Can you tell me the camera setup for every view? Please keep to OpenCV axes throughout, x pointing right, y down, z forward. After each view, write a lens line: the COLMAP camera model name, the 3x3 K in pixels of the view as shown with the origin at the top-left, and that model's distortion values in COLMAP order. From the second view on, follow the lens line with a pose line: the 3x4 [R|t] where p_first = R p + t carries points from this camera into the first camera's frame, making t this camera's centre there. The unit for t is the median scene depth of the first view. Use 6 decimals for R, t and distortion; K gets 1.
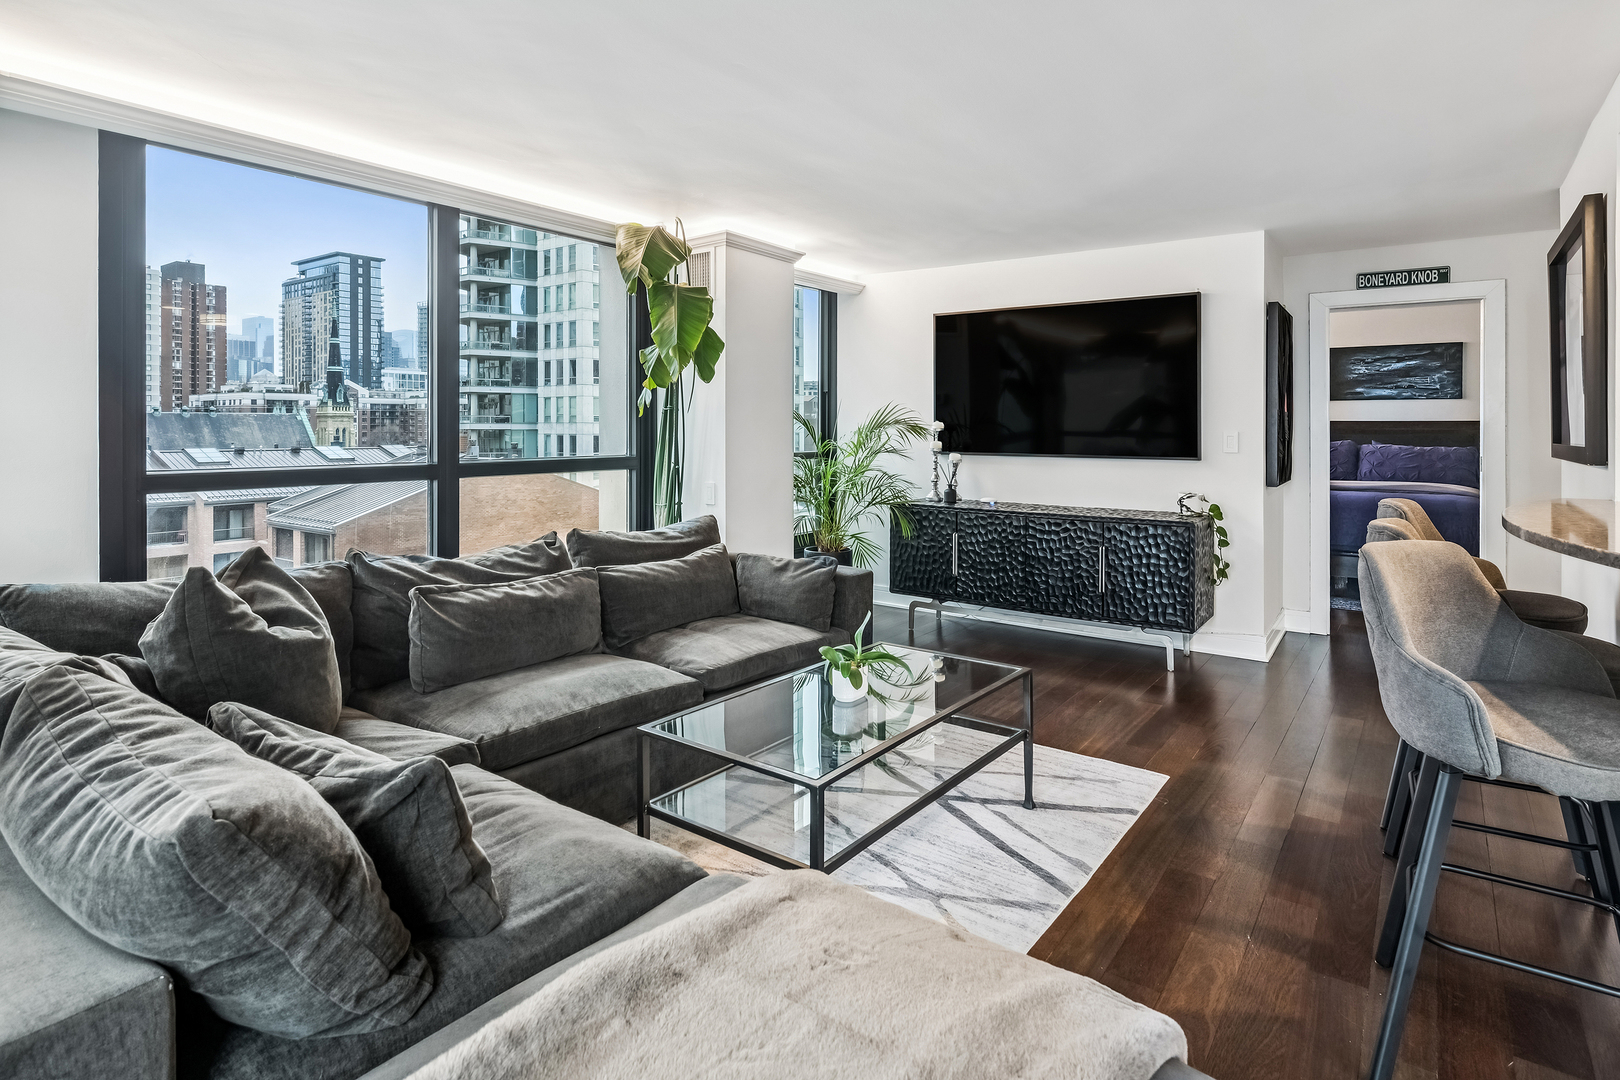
lens RADIAL K [[856.9, 0, 809.1], [0, 856.9, 436.7], [0, 0, 1]] dist [0.001448, 0.000930]
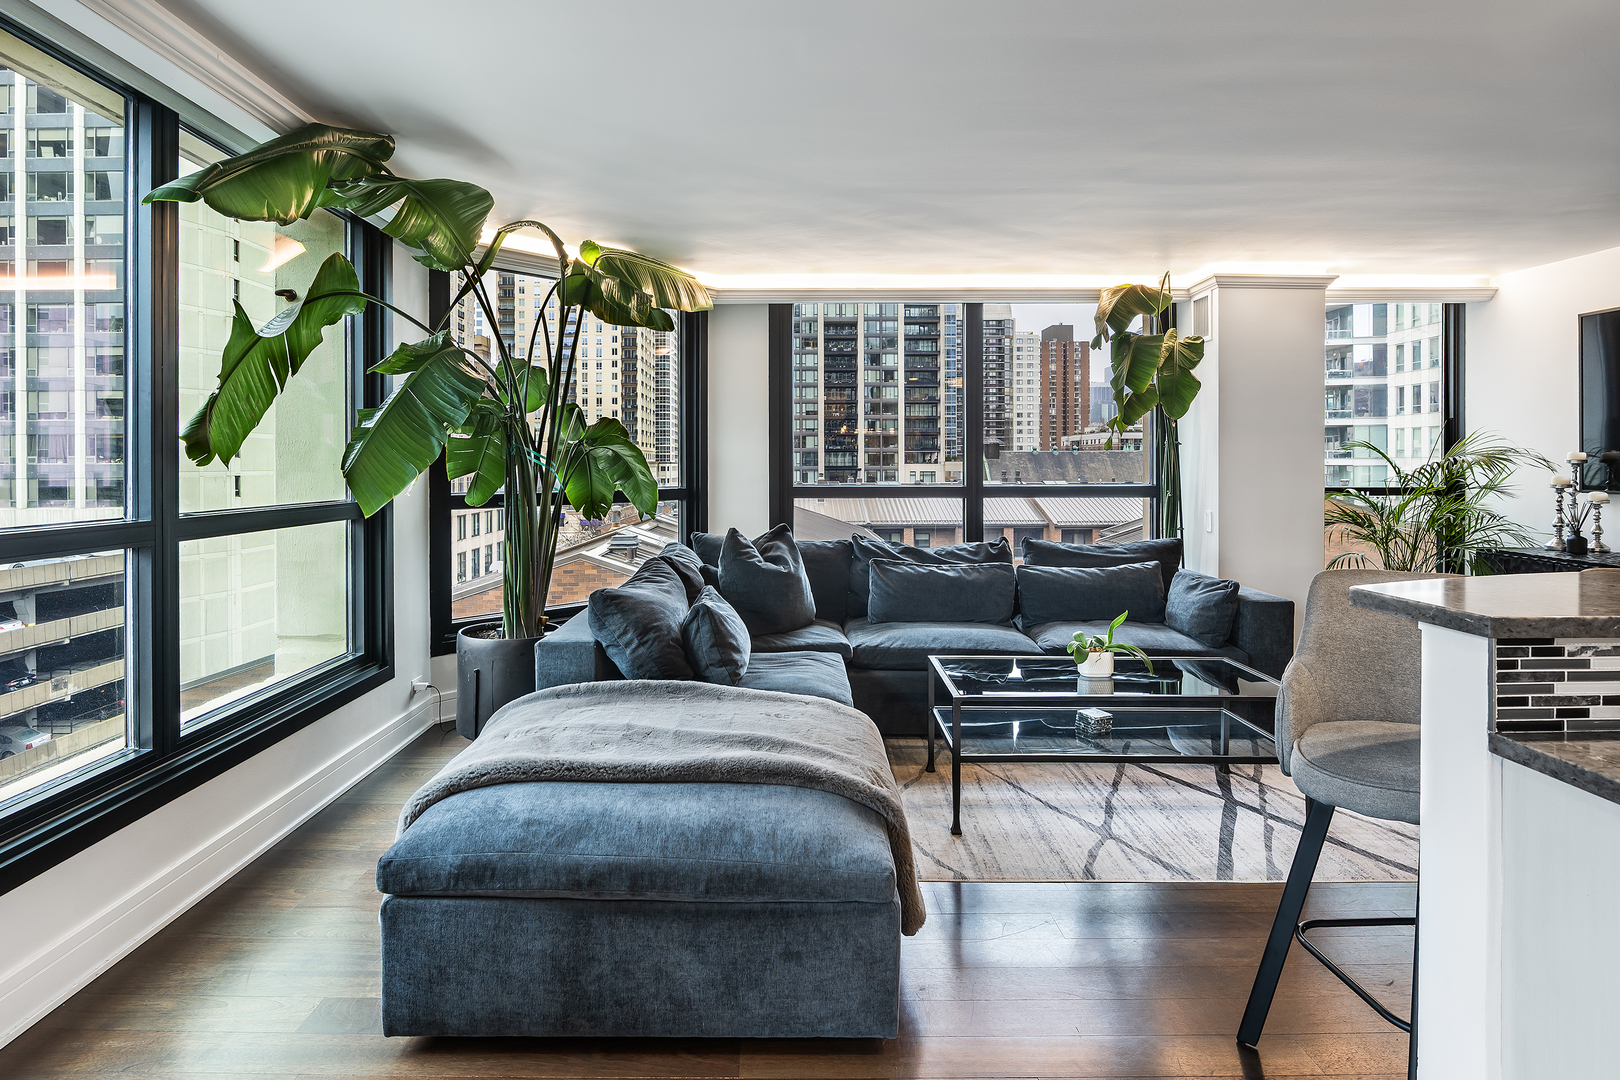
lens RADIAL K [[846.4, 0, 809.9], [0, 846.4, 493.2], [0, 0, 1]] dist [-0.002236, -0.000388]
pose [[0.613867, 0.026304, -0.788971, 0.646392], [-0.006867, 0.999585, 0.027982, 0.007872], [0.789380, -0.011759, 0.613793, -0.064816]]
